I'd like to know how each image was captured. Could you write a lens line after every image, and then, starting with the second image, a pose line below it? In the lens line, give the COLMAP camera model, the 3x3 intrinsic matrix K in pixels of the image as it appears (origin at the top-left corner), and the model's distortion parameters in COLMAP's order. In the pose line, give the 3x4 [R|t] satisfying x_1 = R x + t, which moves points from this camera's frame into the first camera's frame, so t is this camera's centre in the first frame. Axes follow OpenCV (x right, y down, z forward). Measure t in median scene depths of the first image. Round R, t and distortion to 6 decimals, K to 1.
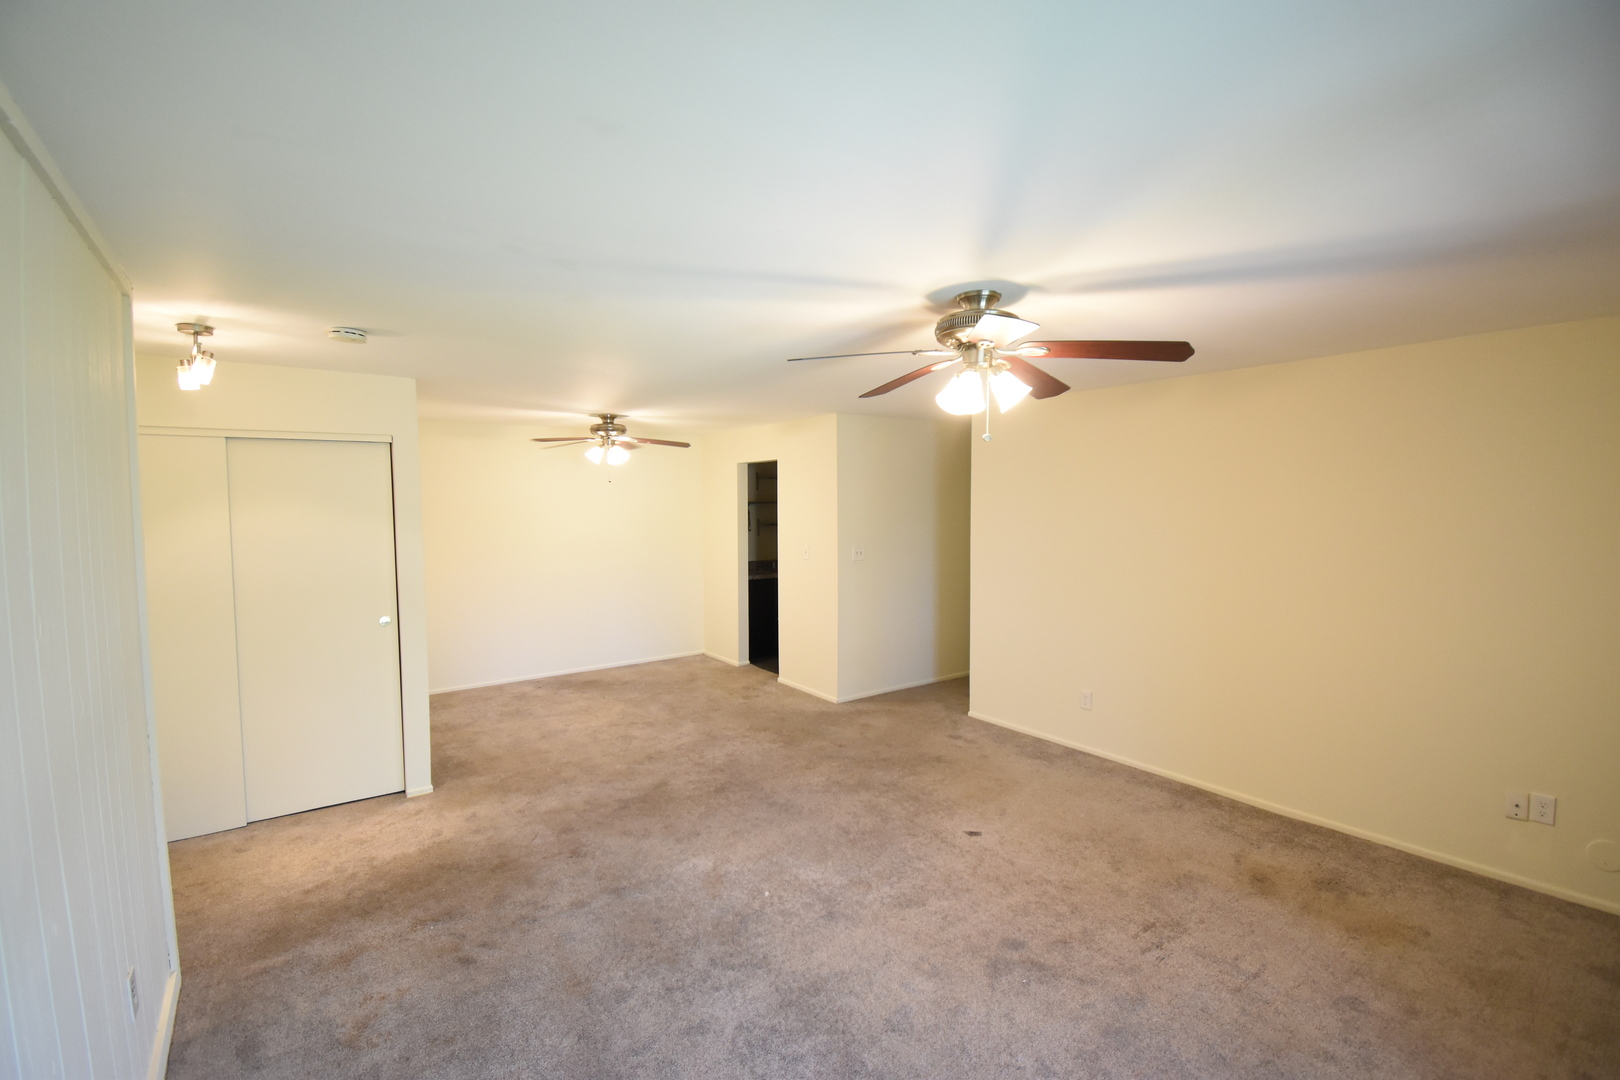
lens RADIAL K [[718.7, 0, 814.4], [0, 718.7, 545.3], [0, 0, 1]] dist [0.018887, -0.024739]
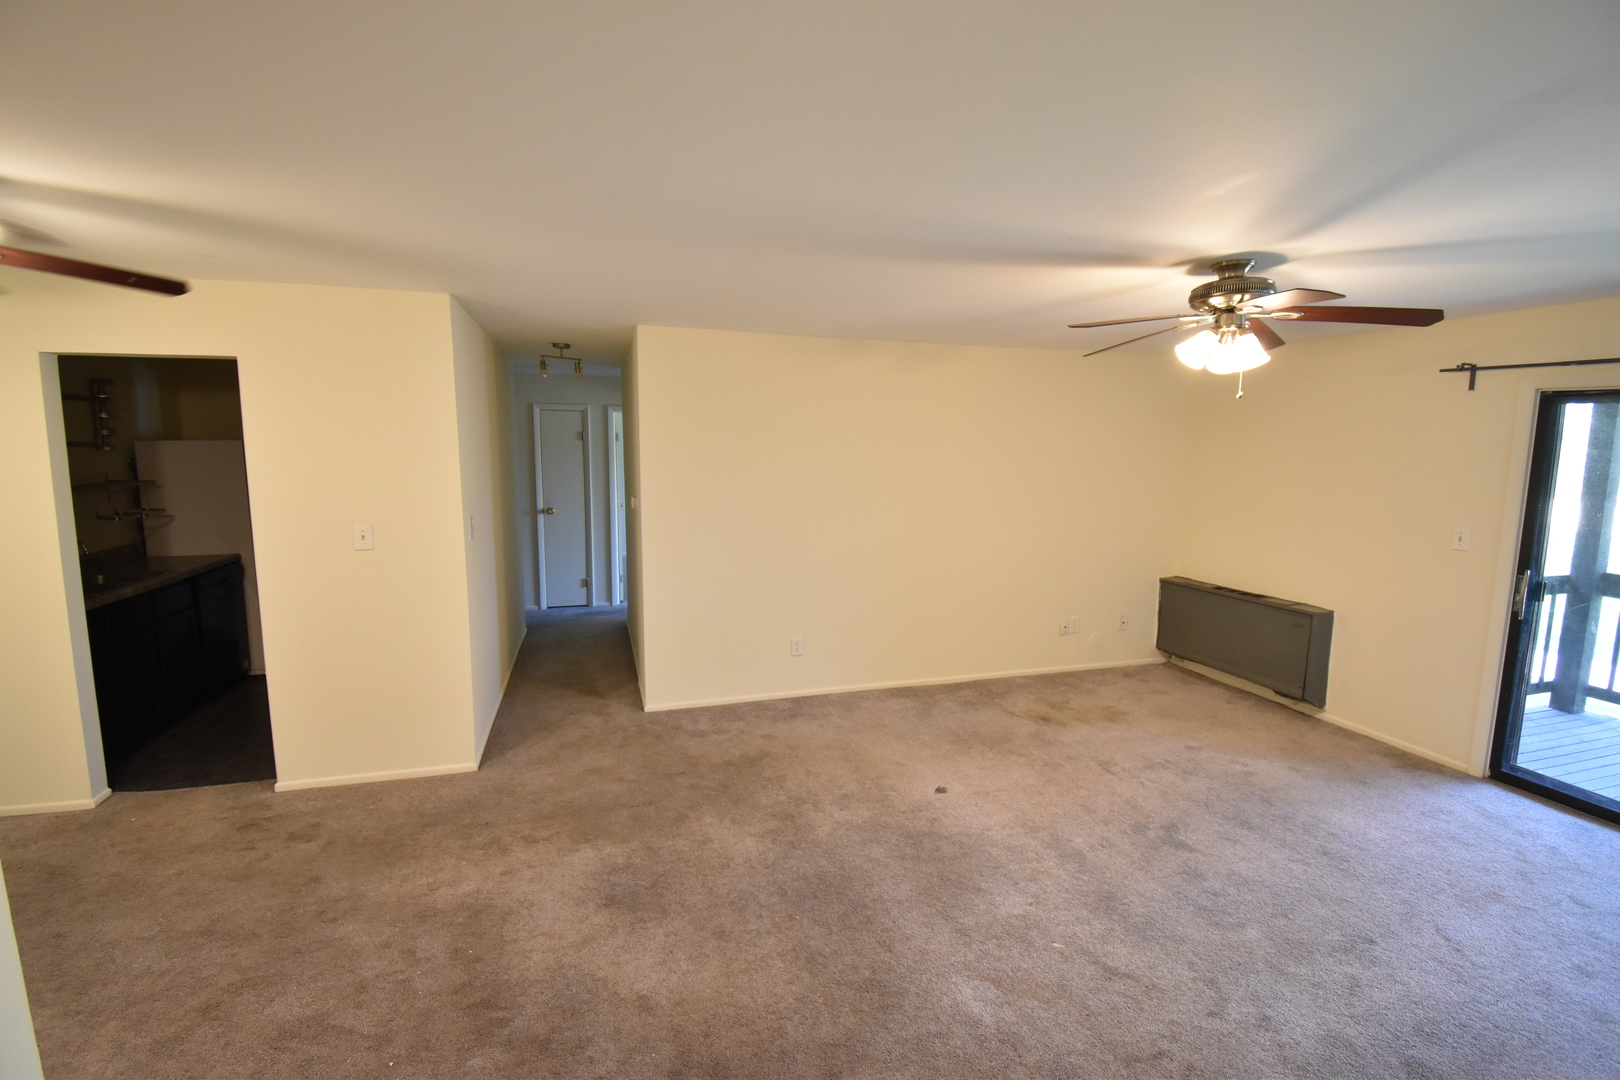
lens RADIAL K [[718.7, 0, 814.4], [0, 718.7, 545.3], [0, 0, 1]] dist [0.018887, -0.024739]
pose [[0.328576, -0.113210, 0.937668, -0.551856], [0.052286, 0.993448, 0.101623, -0.027736], [-0.943029, 0.015636, 0.332343, 0.648189]]
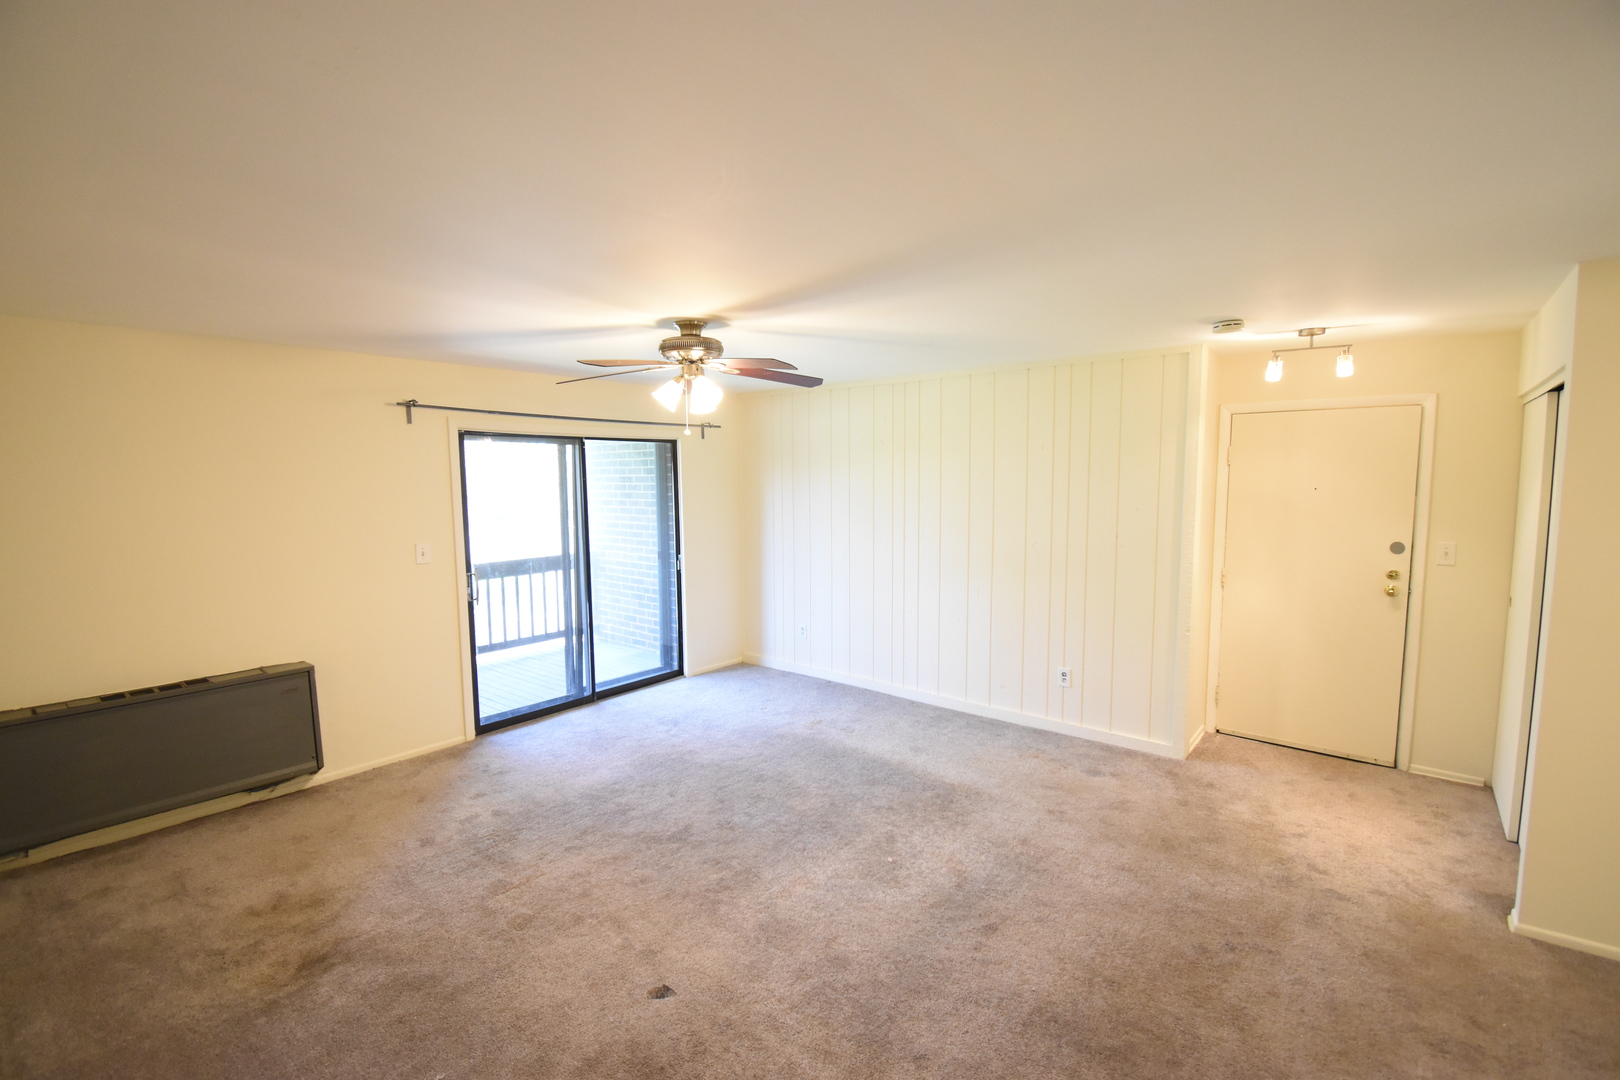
lens RADIAL K [[718.7, 0, 814.4], [0, 718.7, 545.3], [0, 0, 1]] dist [0.018887, -0.024739]
pose [[-0.967356, 0.038992, -0.250404, 0.176330], [-0.002826, 0.986371, 0.164513, -0.078514], [0.253406, 0.159850, -0.954062, 1.230695]]
